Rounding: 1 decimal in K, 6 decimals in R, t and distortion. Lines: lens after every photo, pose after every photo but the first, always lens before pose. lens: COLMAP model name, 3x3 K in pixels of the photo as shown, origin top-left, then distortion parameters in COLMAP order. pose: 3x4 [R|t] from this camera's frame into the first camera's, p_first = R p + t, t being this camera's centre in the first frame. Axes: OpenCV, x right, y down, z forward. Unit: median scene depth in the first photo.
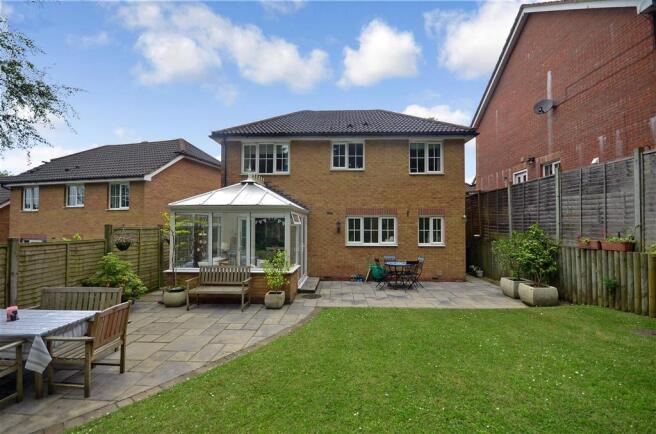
lens RADIAL K [[284.0, 0, 330.8], [0, 284.0, 219.8], [0, 0, 1]] dist [-0.002811, -0.002315]
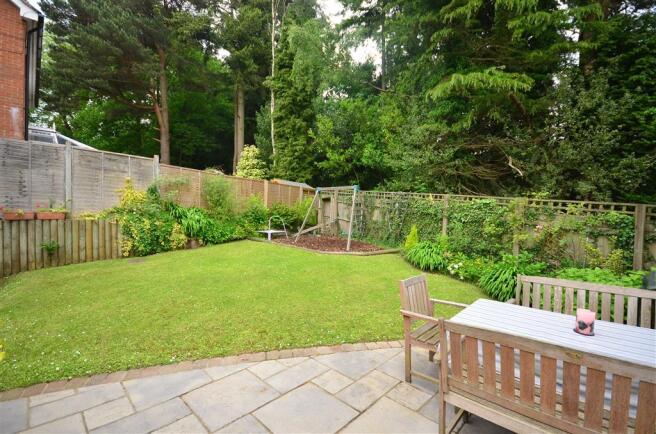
lens RADIAL K [[284.0, 0, 334.1], [0, 284.0, 218.4], [0, 0, 1]] dist [-0.002811, -0.002315]
pose [[-0.765022, -0.007912, 0.643955, -0.725150], [-0.021493, 0.999681, -0.013251, 0.095710], [-0.643645, -0.023978, -0.764948, 1.162751]]
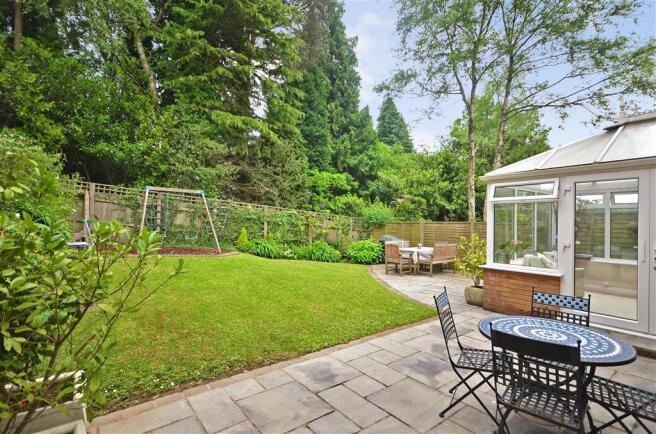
lens RADIAL K [[320.9, 0, 326.9], [0, 320.9, 219.1], [0, 0, 1]] dist [0.005340, 0.000916]
pose [[-0.762205, -0.010044, -0.647258, 0.898005], [0.009856, 0.999584, -0.027118, 0.108595], [0.647261, -0.027049, -0.761788, 1.750992]]
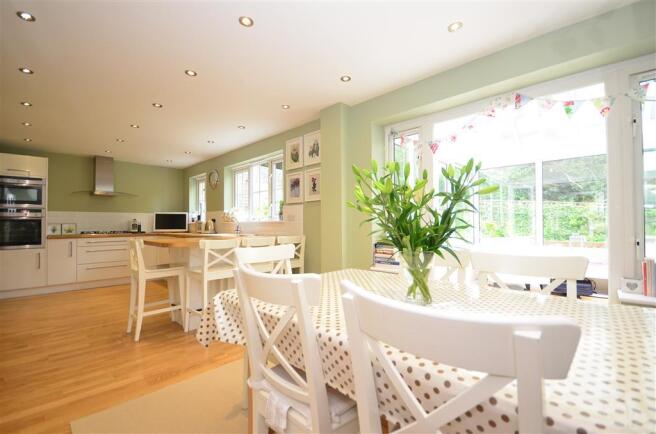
lens RADIAL K [[284.4, 0, 332.0], [0, 284.4, 219.7], [0, 0, 1]] dist [-0.012252, -0.001695]
pose [[-0.765986, 0.015875, 0.642661, -0.438635], [-0.010157, 0.999271, -0.036790, 0.182502], [-0.642777, -0.034708, -0.765267, 2.375438]]
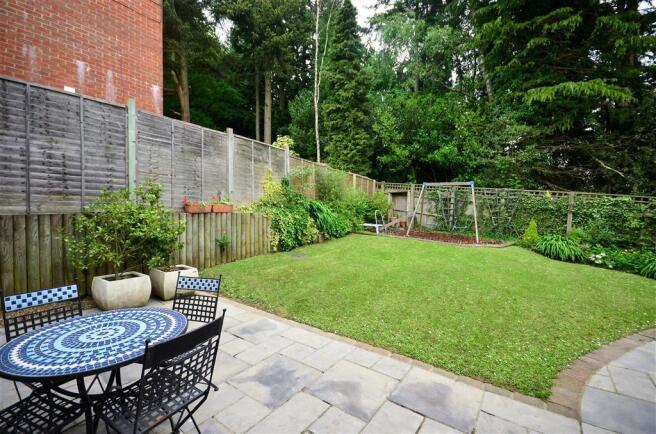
lens RADIAL K [[284.0, 0, 333.1], [0, 284.0, 218.6], [0, 0, 1]] dist [-0.002811, -0.002315]
pose [[-0.842756, -0.028080, 0.537563, 0.017623], [-0.027254, 0.999584, 0.009486, 0.112131], [-0.537605, -0.006656, -0.843170, 1.742366]]
